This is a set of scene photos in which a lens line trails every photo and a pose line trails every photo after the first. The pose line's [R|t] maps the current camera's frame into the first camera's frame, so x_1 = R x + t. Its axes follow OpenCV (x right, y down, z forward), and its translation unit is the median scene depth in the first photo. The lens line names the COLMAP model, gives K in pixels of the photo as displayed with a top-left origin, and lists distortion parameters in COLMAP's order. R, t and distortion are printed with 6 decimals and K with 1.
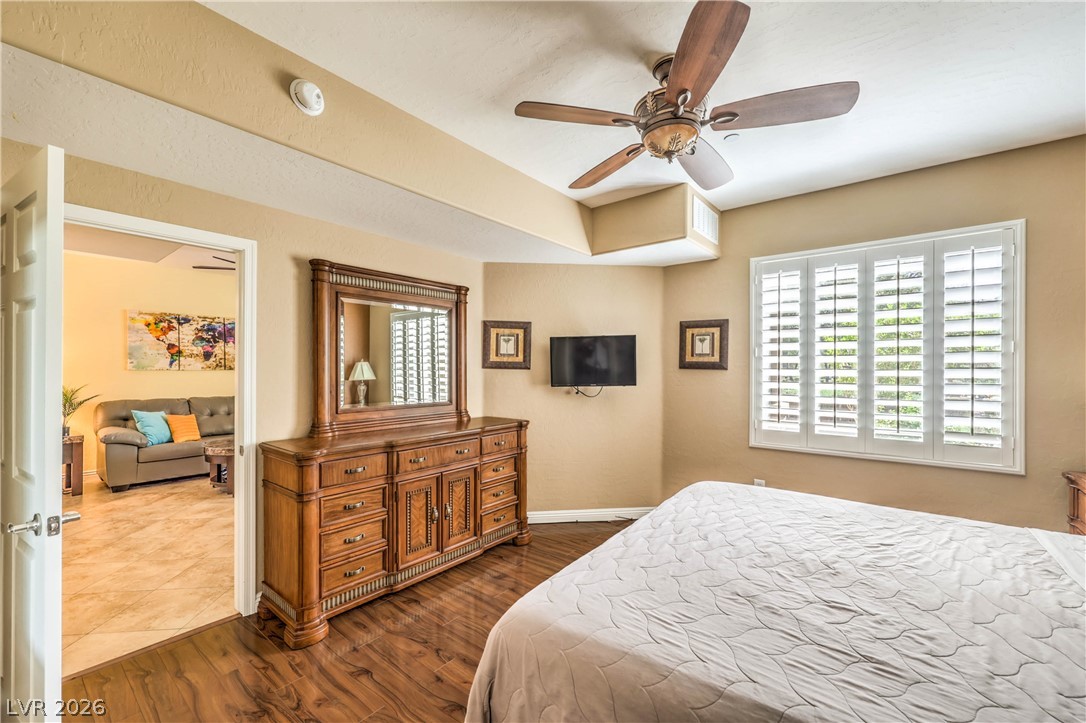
lens RADIAL K [[439.8, 0, 545.3], [0, 439.8, 368.3], [0, 0, 1]] dist [-0.001088, -0.000040]
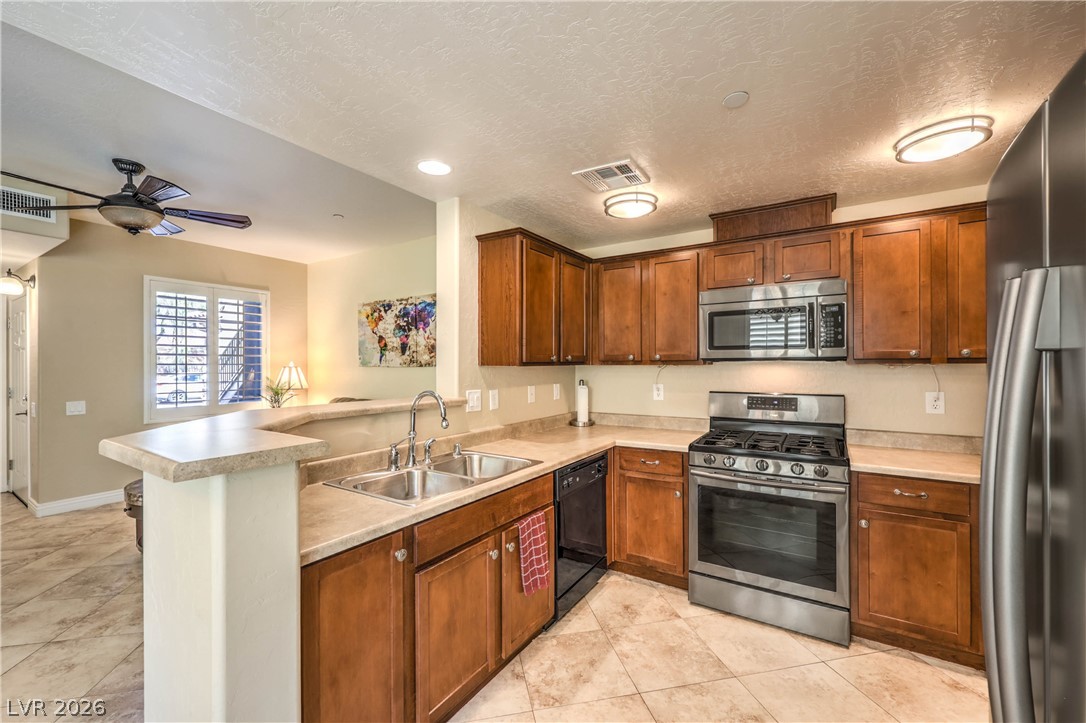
lens RADIAL K [[438.3, 0, 543.4], [0, 438.3, 365.1], [0, 0, 1]] dist [-0.000951, 0.000136]
pose [[0.097453, -0.000765, -0.995240, 0.029957], [0.001090, 0.999999, -0.000662, 0.001800], [0.995239, -0.001020, 0.097454, 1.222520]]
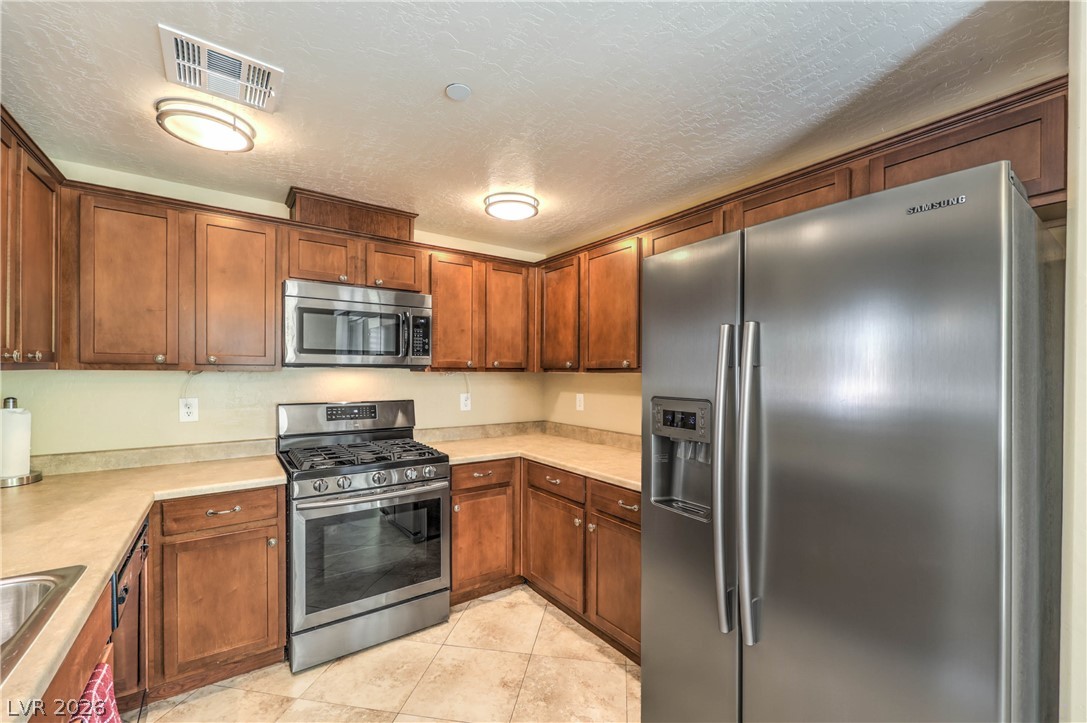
lens RADIAL K [[444.5, 0, 543.3], [0, 444.5, 375.2], [0, 0, 1]] dist [0.001084, 0.000120]
pose [[0.960337, 0.006787, -0.278759, -0.101176], [-0.005868, 0.999974, 0.004133, 0.002053], [0.278780, -0.002333, 0.960352, 1.135128]]
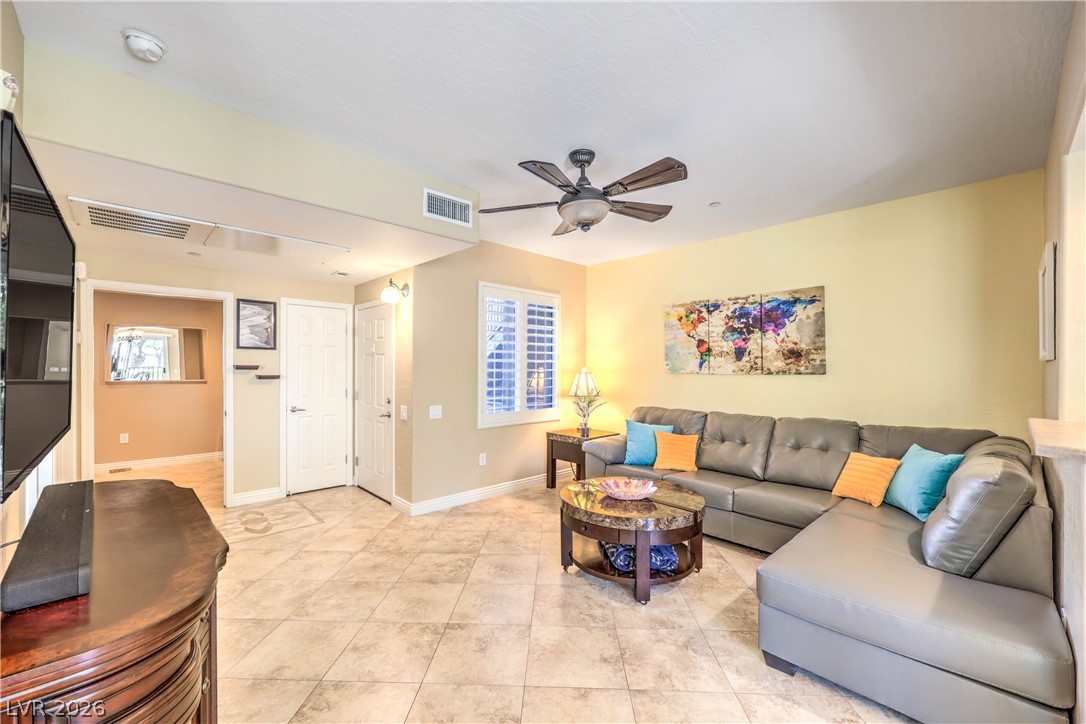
lens RADIAL K [[439.8, 0, 545.3], [0, 439.8, 368.8], [0, 0, 1]] dist [-0.001088, -0.000040]
pose [[-0.138874, -0.002865, -0.990306, -0.047298], [-0.006736, 0.999975, -0.001949, -0.001377], [0.990287, 0.006400, -0.138890, 0.829869]]
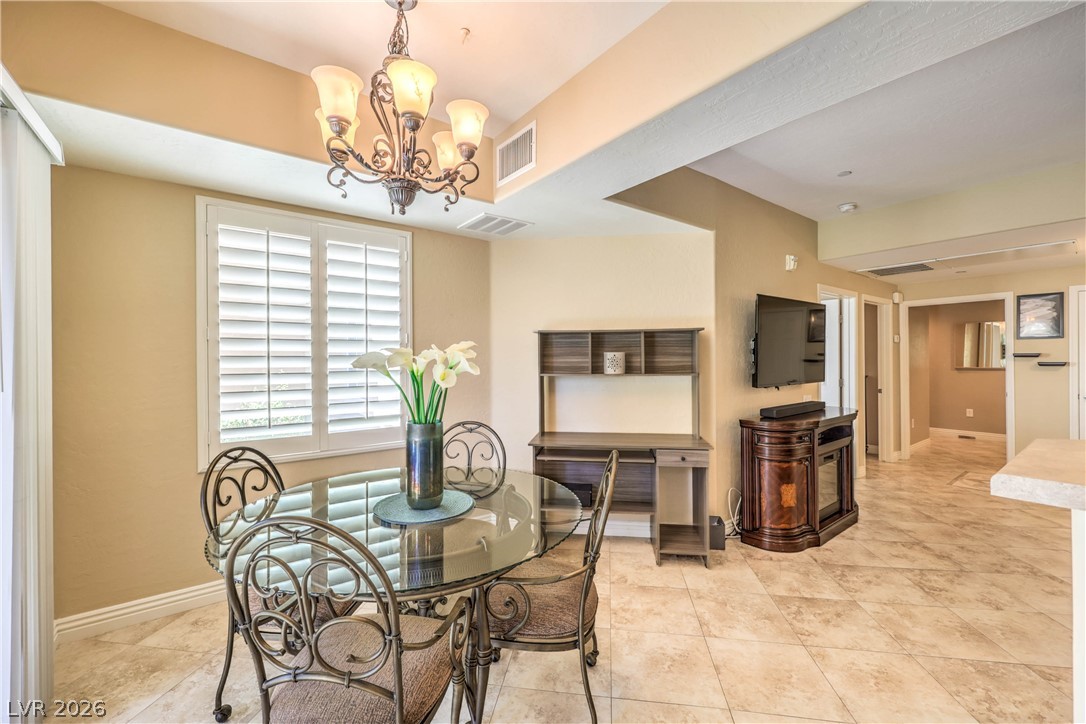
lens RADIAL K [[437.3, 0, 538.2], [0, 437.3, 362.1], [0, 0, 1]] dist [-0.001729, -0.000171]
pose [[-0.966143, -0.004103, 0.257974, -0.028932], [-0.000846, 0.999919, 0.012735, 0.001231], [-0.258005, 0.012086, -0.966068, 1.263053]]
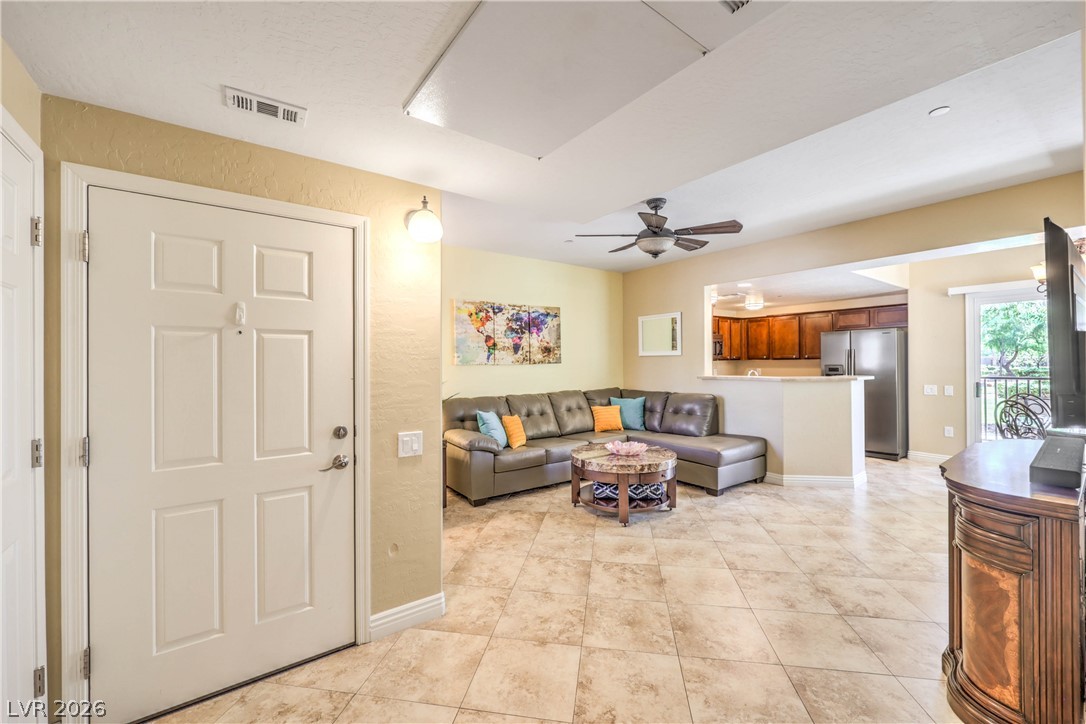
lens RADIAL K [[434.1, 0, 546.2], [0, 434.1, 360.1], [0, 0, 1]] dist [-0.000675, -0.000047]
pose [[0.965399, -0.011918, -0.260506, -0.501513], [0.011176, 0.999928, -0.004332, -0.000410], [0.260539, 0.001270, 0.965463, 0.170530]]
